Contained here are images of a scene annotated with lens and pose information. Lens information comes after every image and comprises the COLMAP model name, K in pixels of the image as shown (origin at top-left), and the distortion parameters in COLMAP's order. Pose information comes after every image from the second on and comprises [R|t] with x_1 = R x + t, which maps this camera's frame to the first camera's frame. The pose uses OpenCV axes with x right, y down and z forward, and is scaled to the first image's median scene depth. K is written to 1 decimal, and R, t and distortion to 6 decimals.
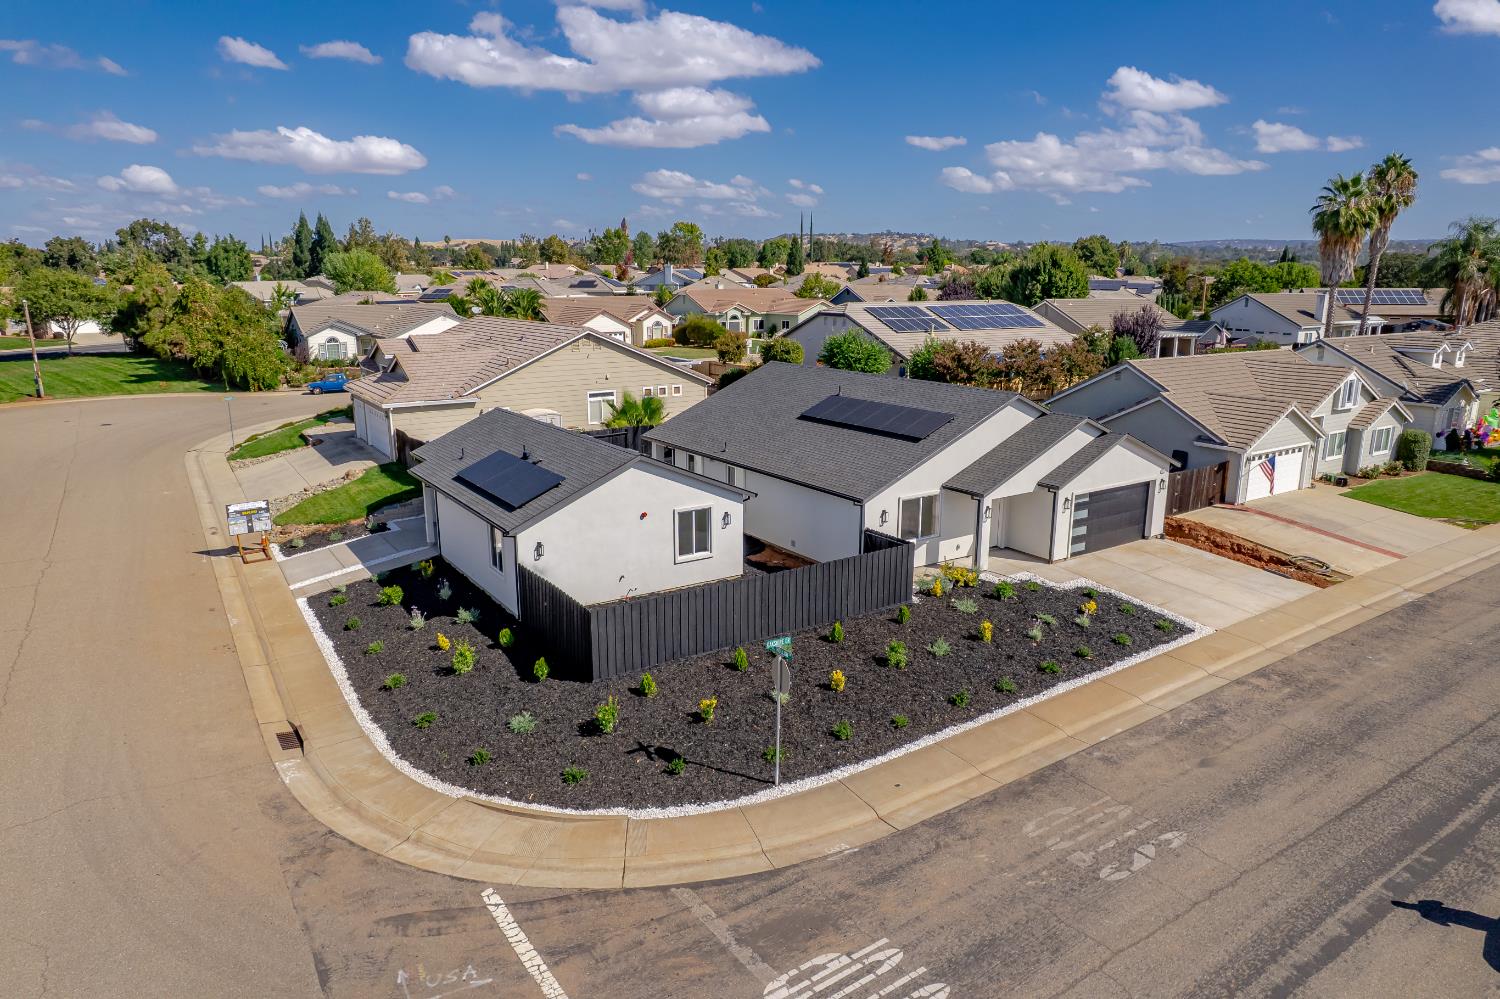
lens RADIAL K [[962.0, 0, 742.6], [0, 962.0, 503.7], [0, 0, 1]] dist [-0.075334, 0.063253]
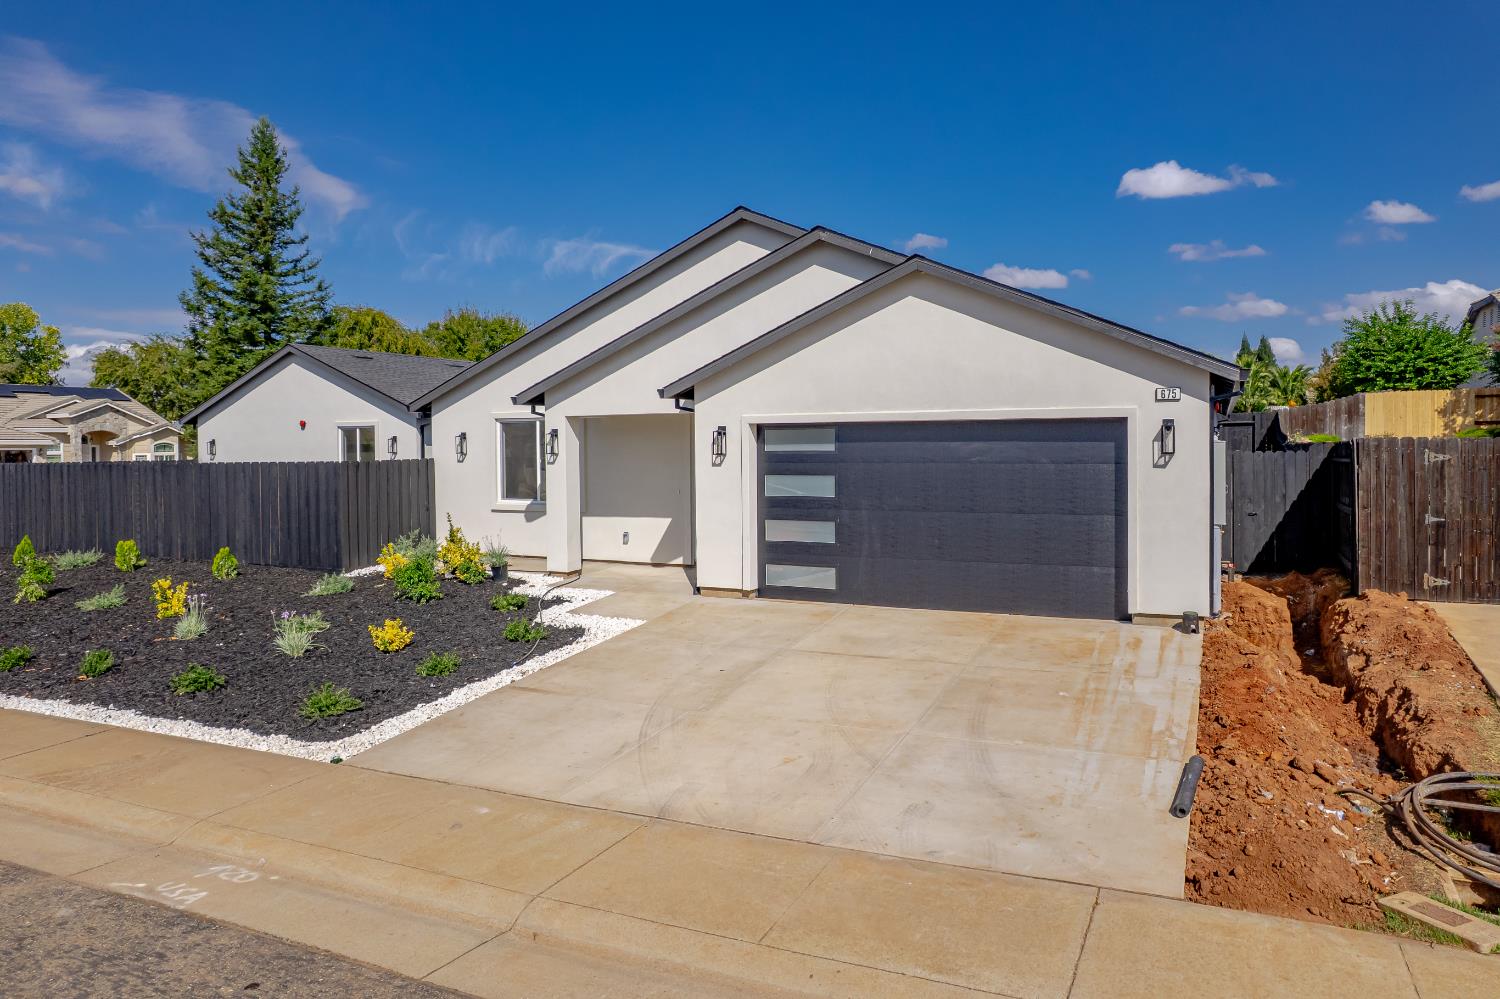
lens RADIAL K [[980.8, 0, 763.1], [0, 980.8, 470.7], [0, 0, 1]] dist [-0.066724, 0.052650]
pose [[0.522292, 0.021144, -0.852505, 0.872501], [-0.193846, 0.976466, -0.094542, 0.058067], [0.830443, 0.214634, 0.514099, 1.019479]]
